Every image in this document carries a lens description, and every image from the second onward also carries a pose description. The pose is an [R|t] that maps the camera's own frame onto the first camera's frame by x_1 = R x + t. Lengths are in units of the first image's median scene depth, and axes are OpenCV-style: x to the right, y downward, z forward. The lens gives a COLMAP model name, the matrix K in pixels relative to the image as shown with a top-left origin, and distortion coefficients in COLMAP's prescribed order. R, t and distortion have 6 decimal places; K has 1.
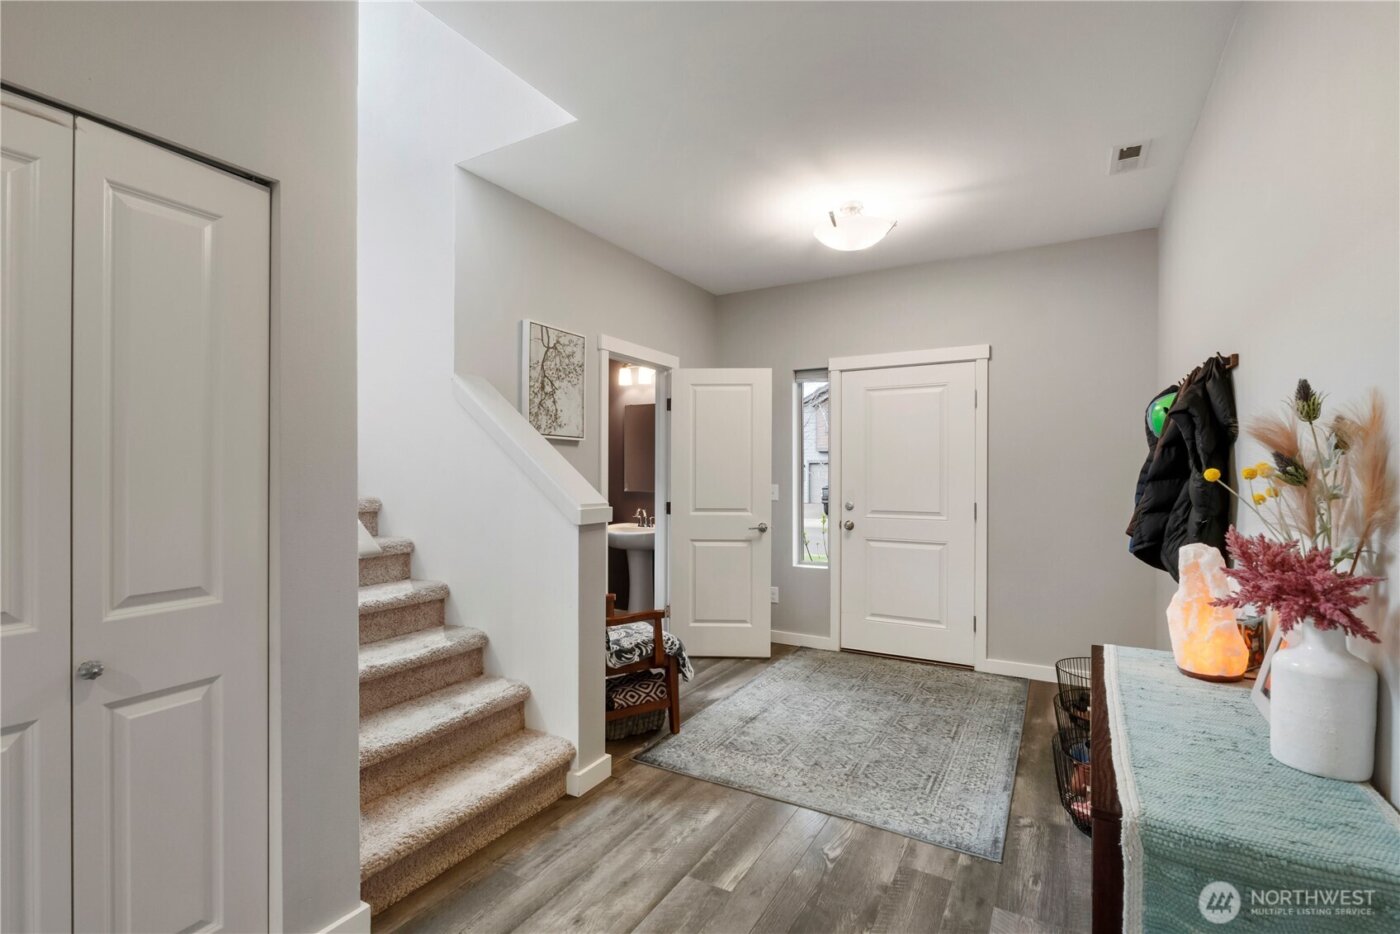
lens RADIAL K [[620.3, 0, 700.0], [0, 620.3, 467.0], [0, 0, 1]] dist [-0.000645, -0.000223]
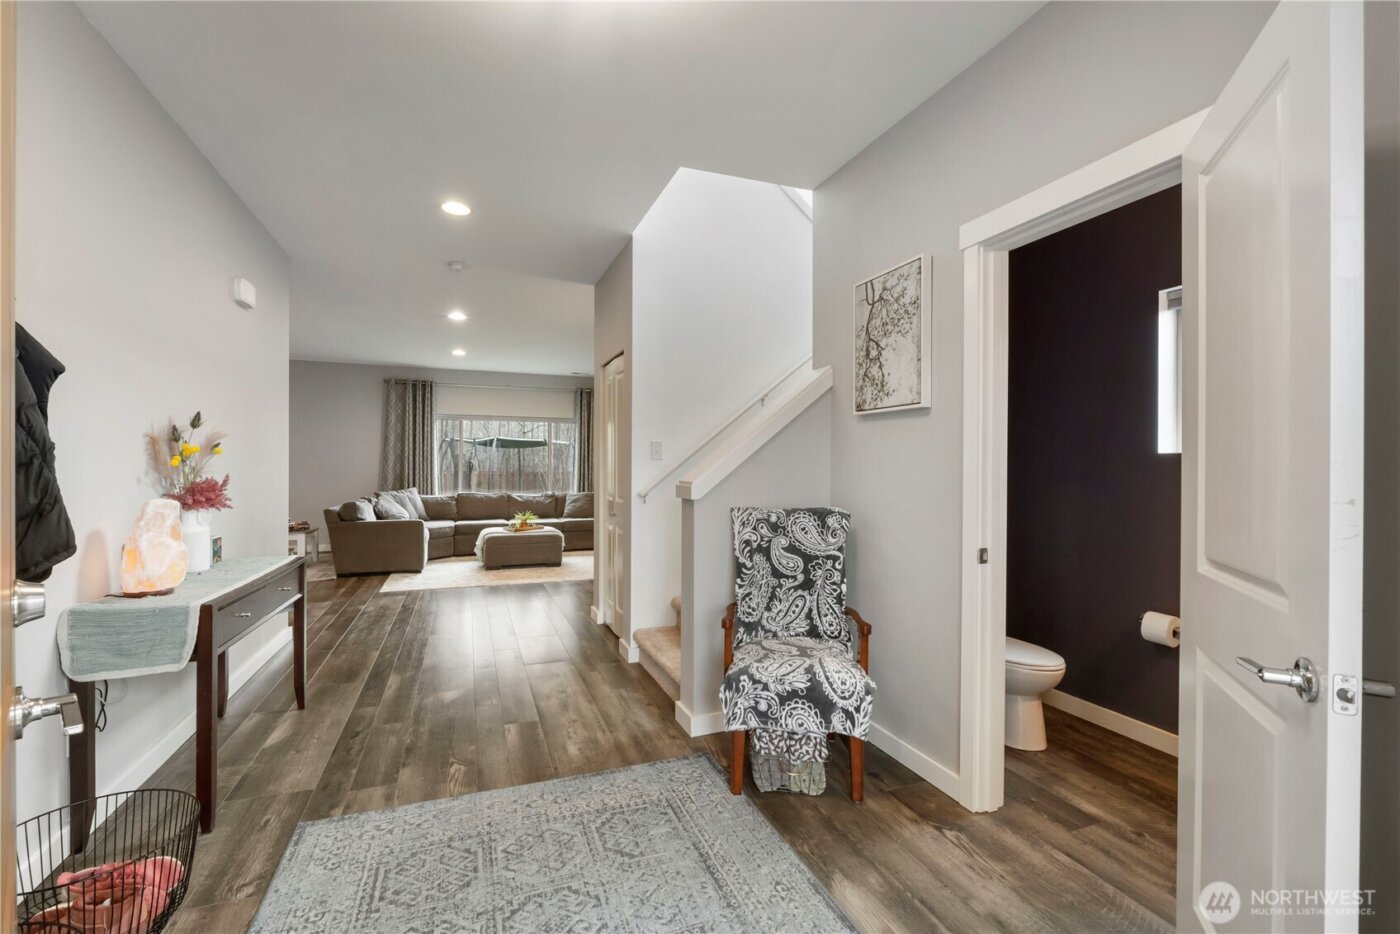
lens RADIAL K [[592.6, 0, 701.6], [0, 592.6, 470.9], [0, 0, 1]] dist [-0.002126, -0.000028]
pose [[-0.615089, 0.001418, -0.788456, 0.676659], [0.001984, 0.999998, 0.000251, 0.038545], [0.788455, -0.001409, -0.615091, 1.707159]]
